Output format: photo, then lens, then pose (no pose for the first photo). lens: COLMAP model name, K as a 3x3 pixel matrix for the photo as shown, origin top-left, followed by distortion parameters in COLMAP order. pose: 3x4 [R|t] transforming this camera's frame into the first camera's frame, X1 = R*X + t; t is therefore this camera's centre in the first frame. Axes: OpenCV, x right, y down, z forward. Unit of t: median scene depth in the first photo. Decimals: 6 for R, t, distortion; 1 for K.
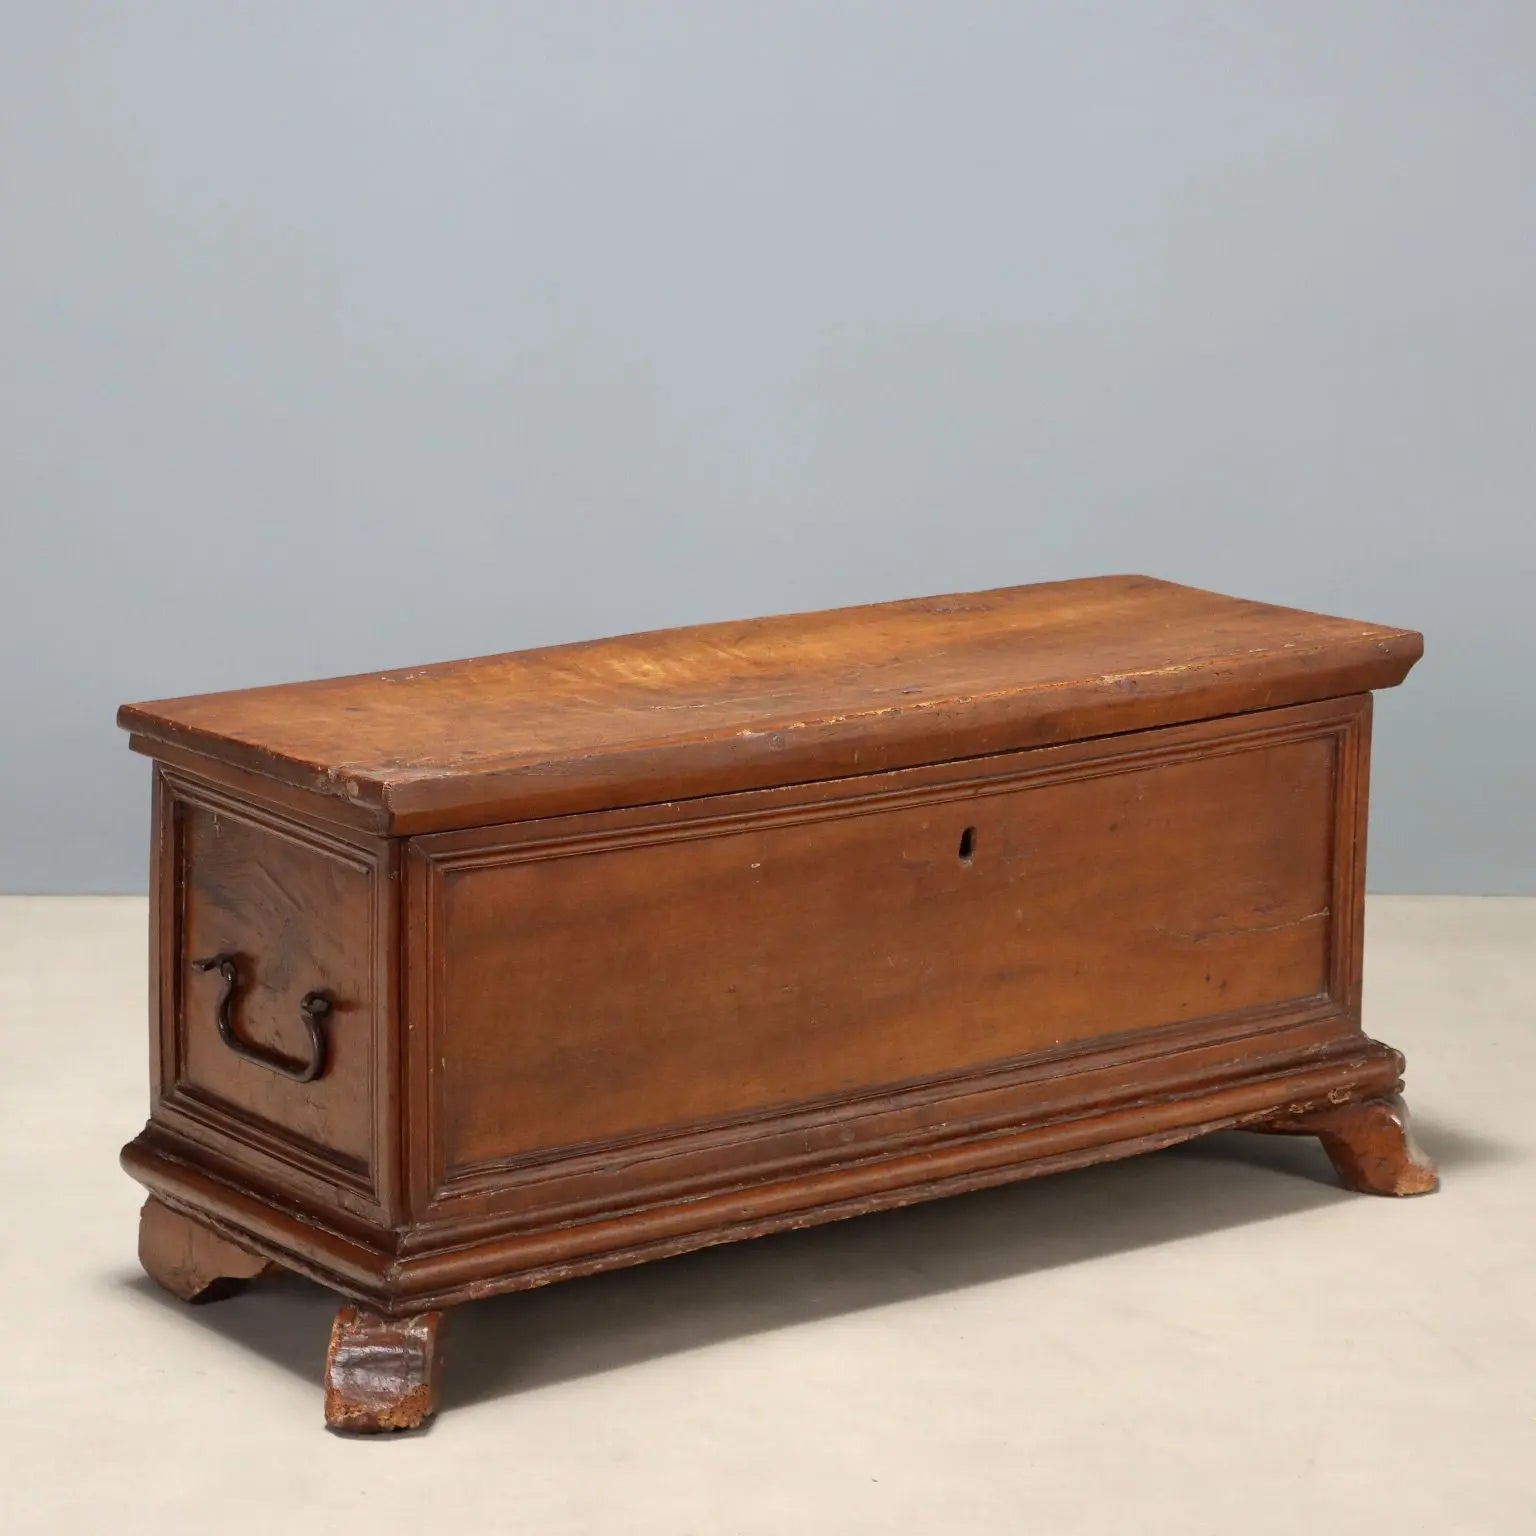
lens RADIAL K [[5019.9, 0, 768.0], [0, 5019.9, 768.0], [0, 0, 1]] dist [-0.009647, 1.250234]
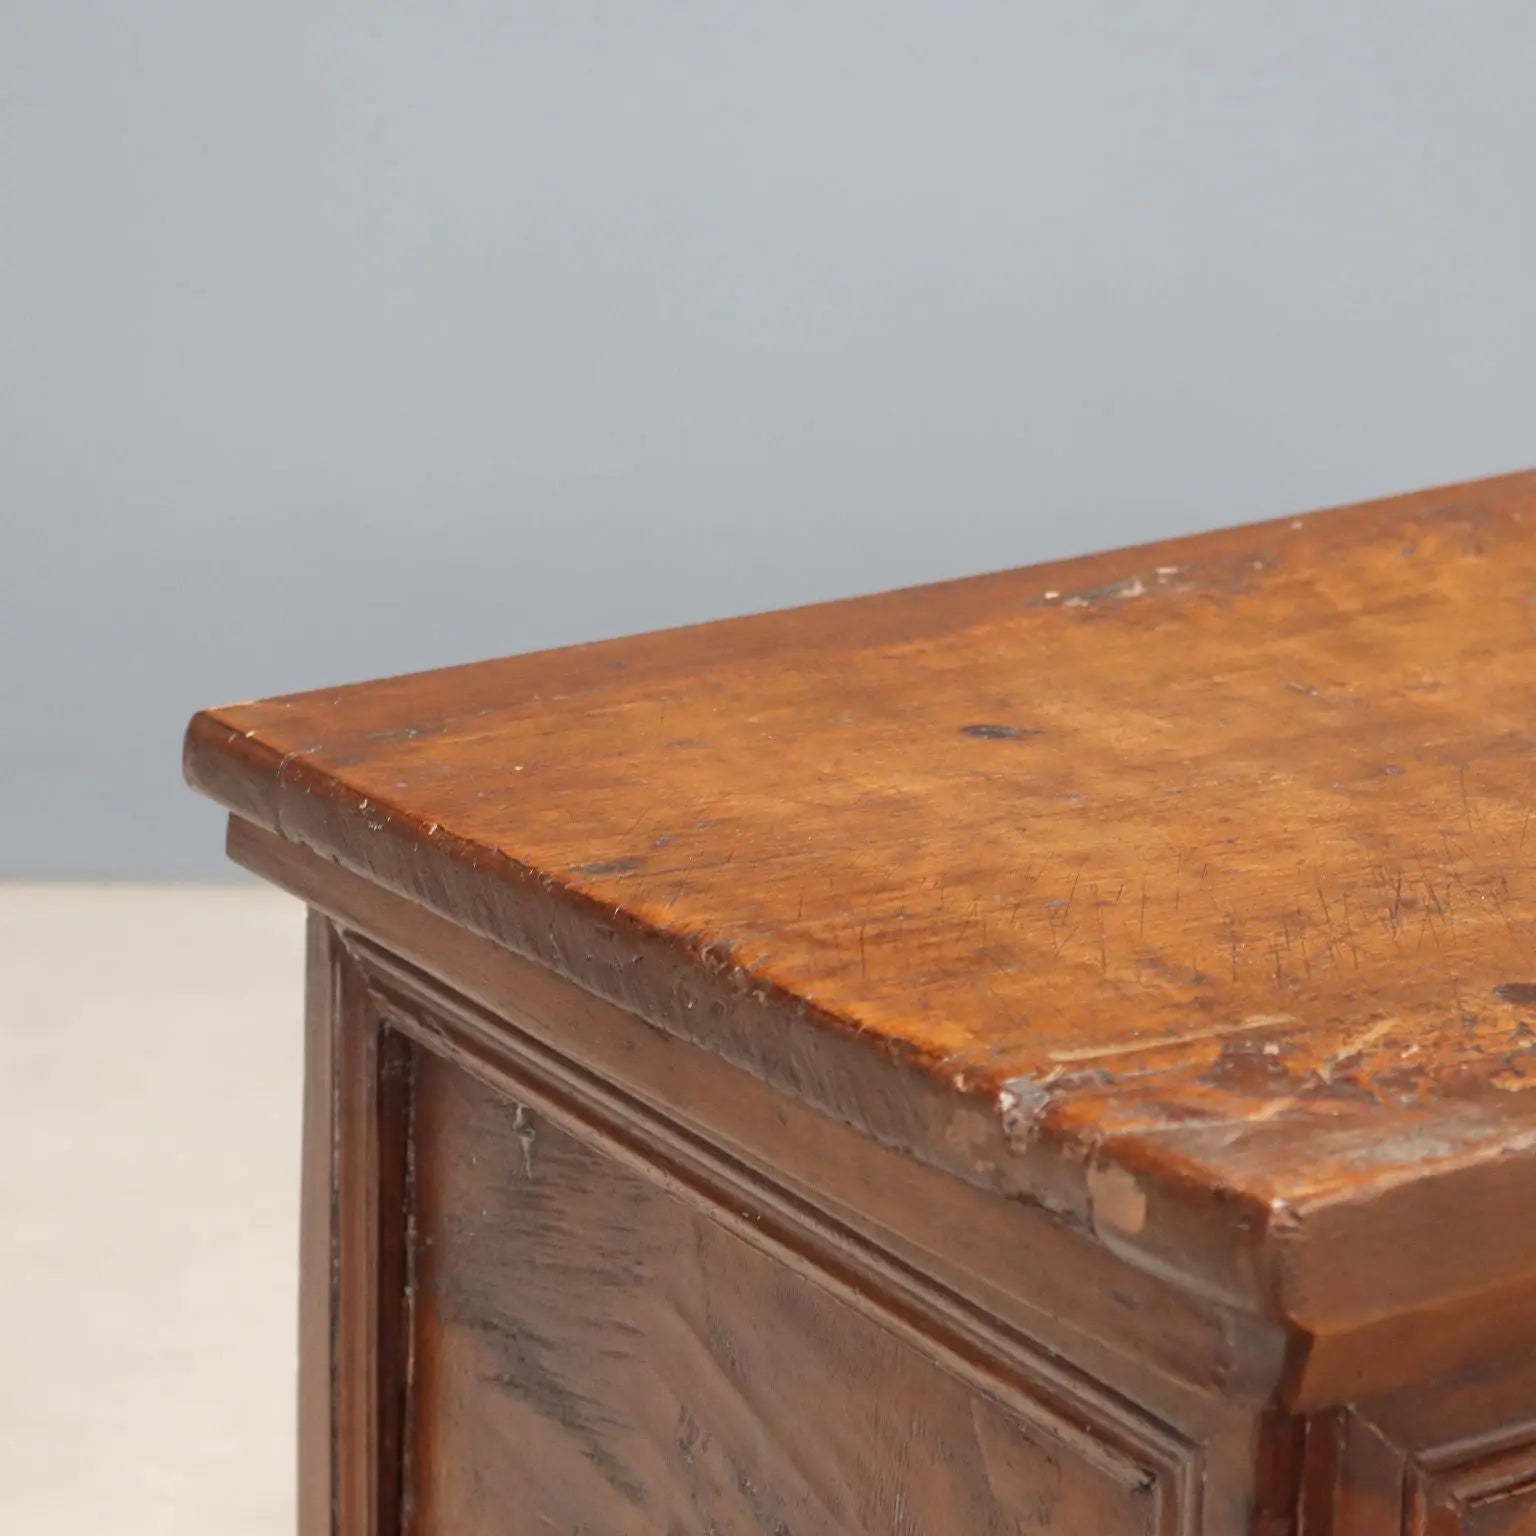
lens RADIAL K [[5019.9, 0, 768.0], [0, 5019.9, 768.0], [0, 0, 1]] dist [-0.009647, 1.250234]
pose [[0.999002, 0.010409, -0.043435, -0.085359], [-0.006943, 0.996835, 0.079198, -0.033587], [0.044122, -0.078818, 0.995912, 0.731066]]
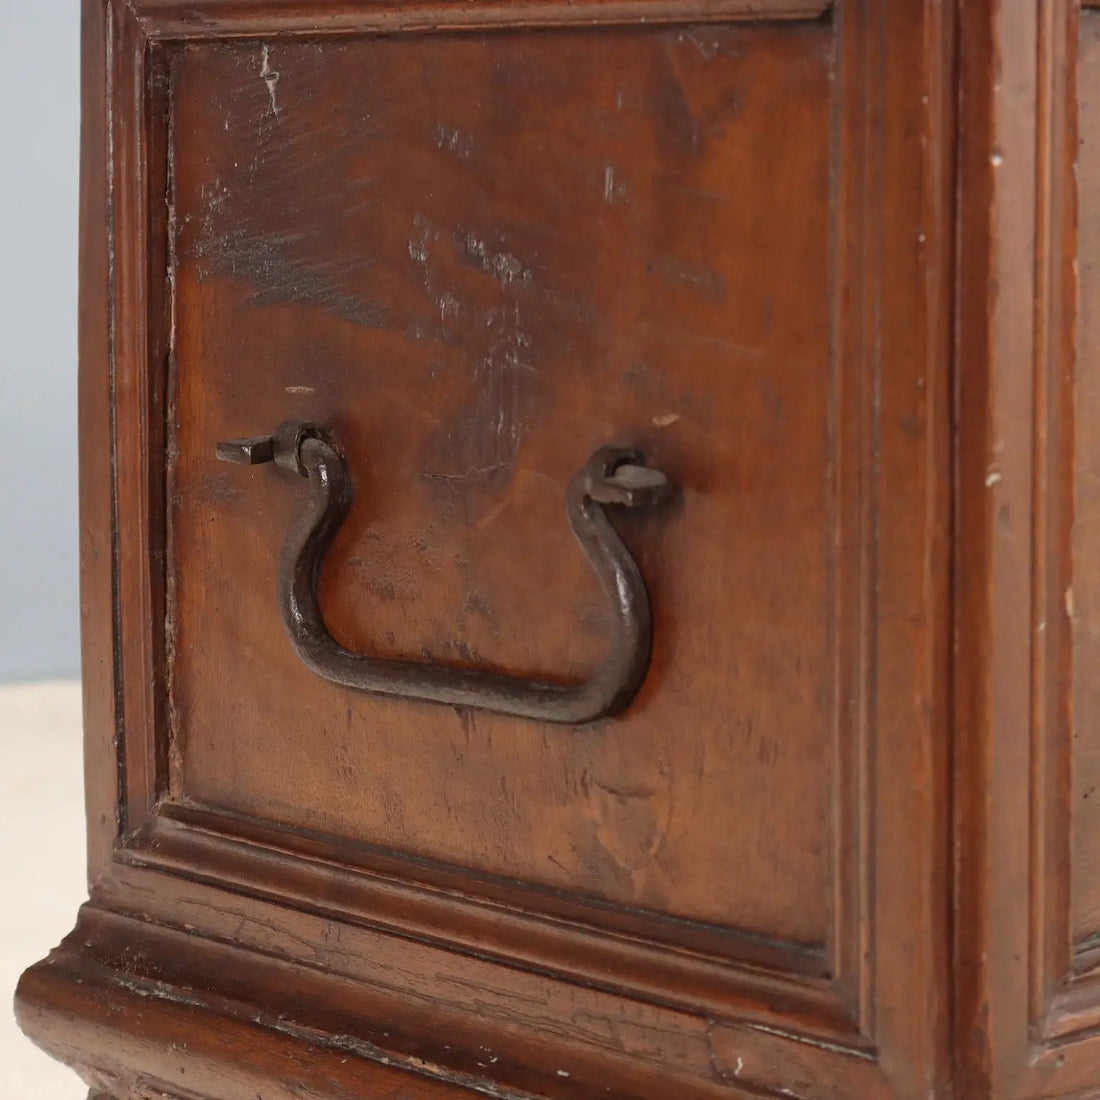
lens RADIAL K [[3595.0, 0, 550.0], [0, 3595.0, 550.0], [0, 0, 1]] dist [-0.009647, 1.250234]
pose [[0.997184, -0.031979, 0.067837, -0.110746], [0.037998, 0.995273, -0.089378, 0.072685], [-0.064658, 0.091704, 0.993685, 0.751916]]
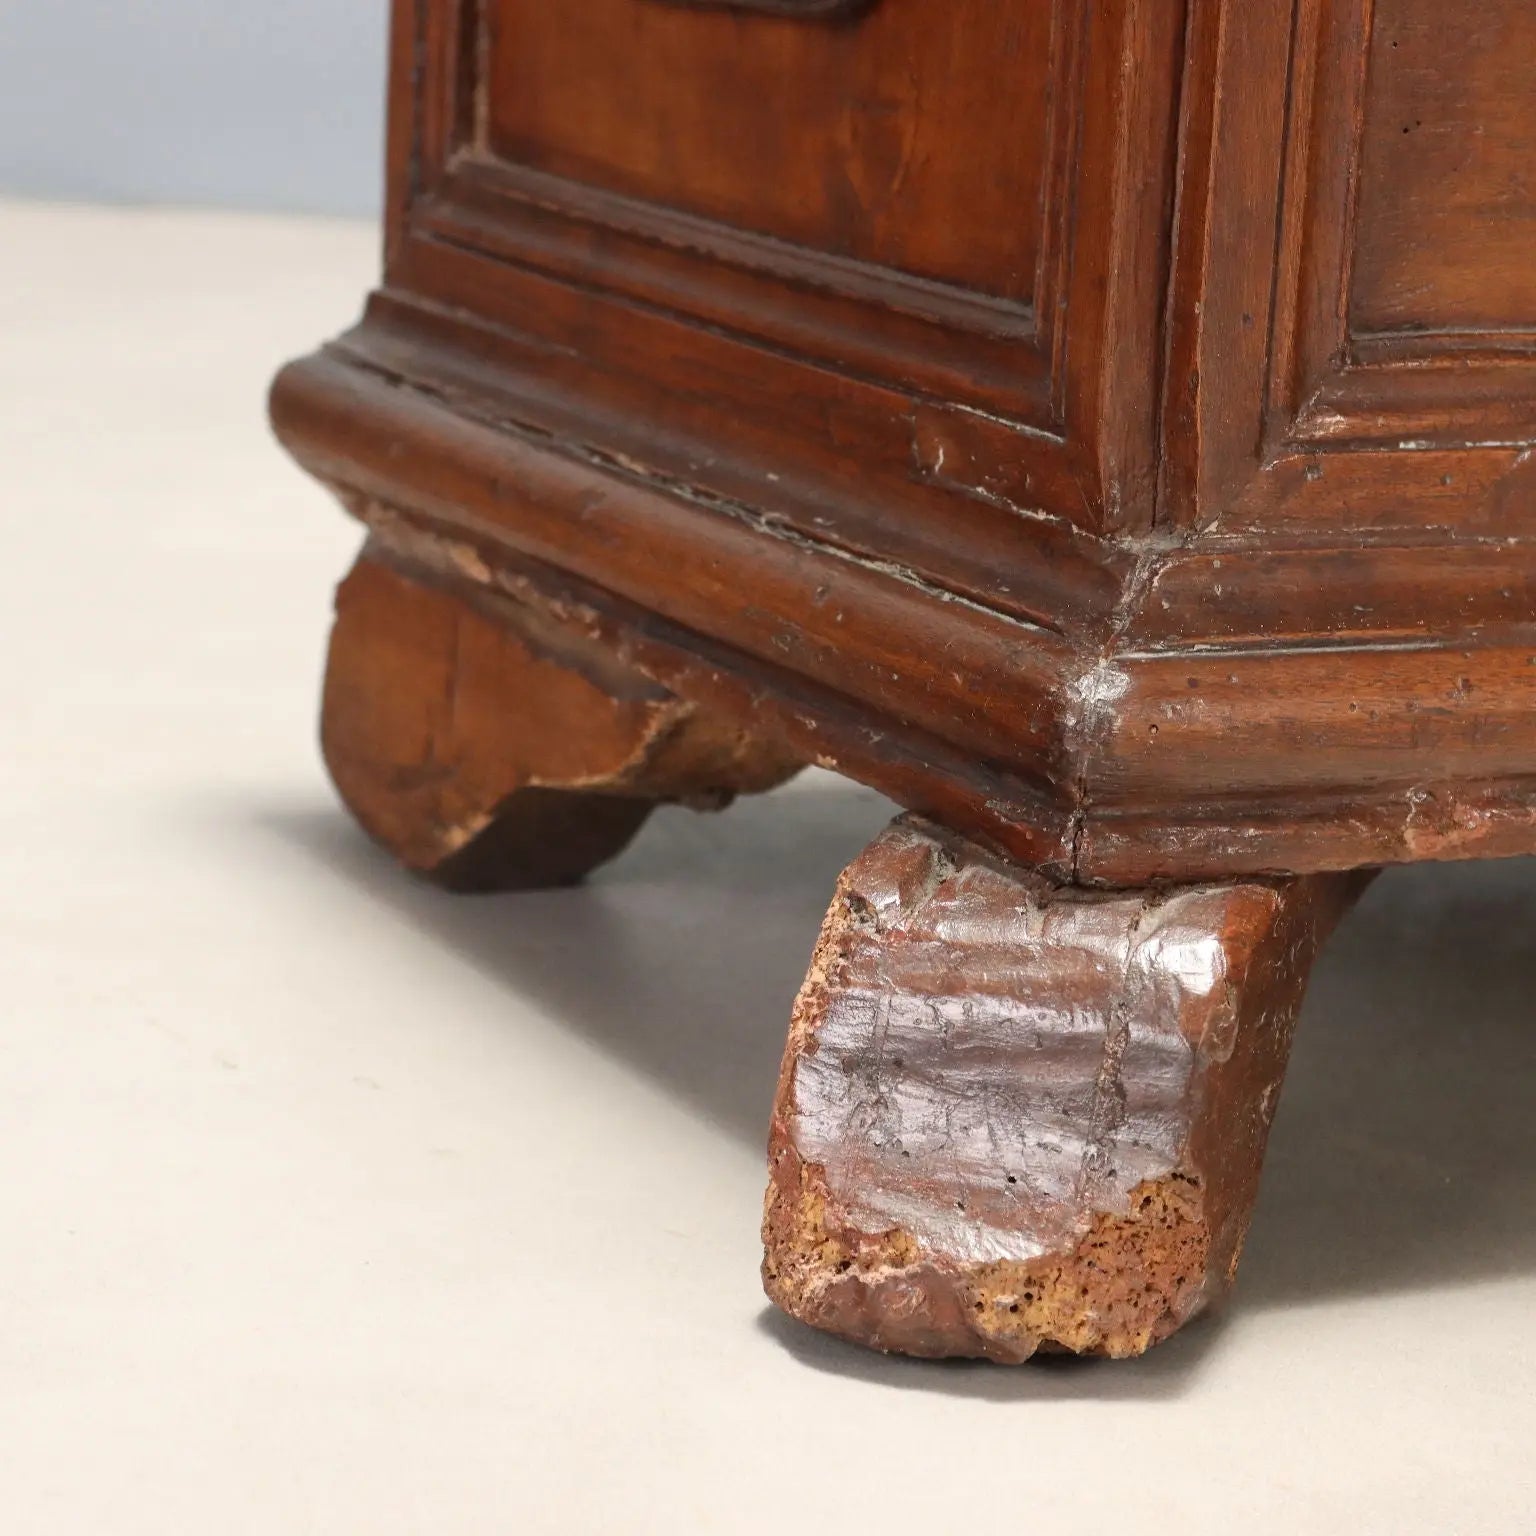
lens RADIAL K [[5019.9, 0, 768.0], [0, 5019.9, 768.0], [0, 0, 1]] dist [-0.009647, 1.250234]
pose [[0.981932, 0.082233, -0.170431, -0.047534], [-0.082652, 0.996568, 0.004648, 0.100804], [0.170228, 0.009523, 0.985359, 0.740739]]
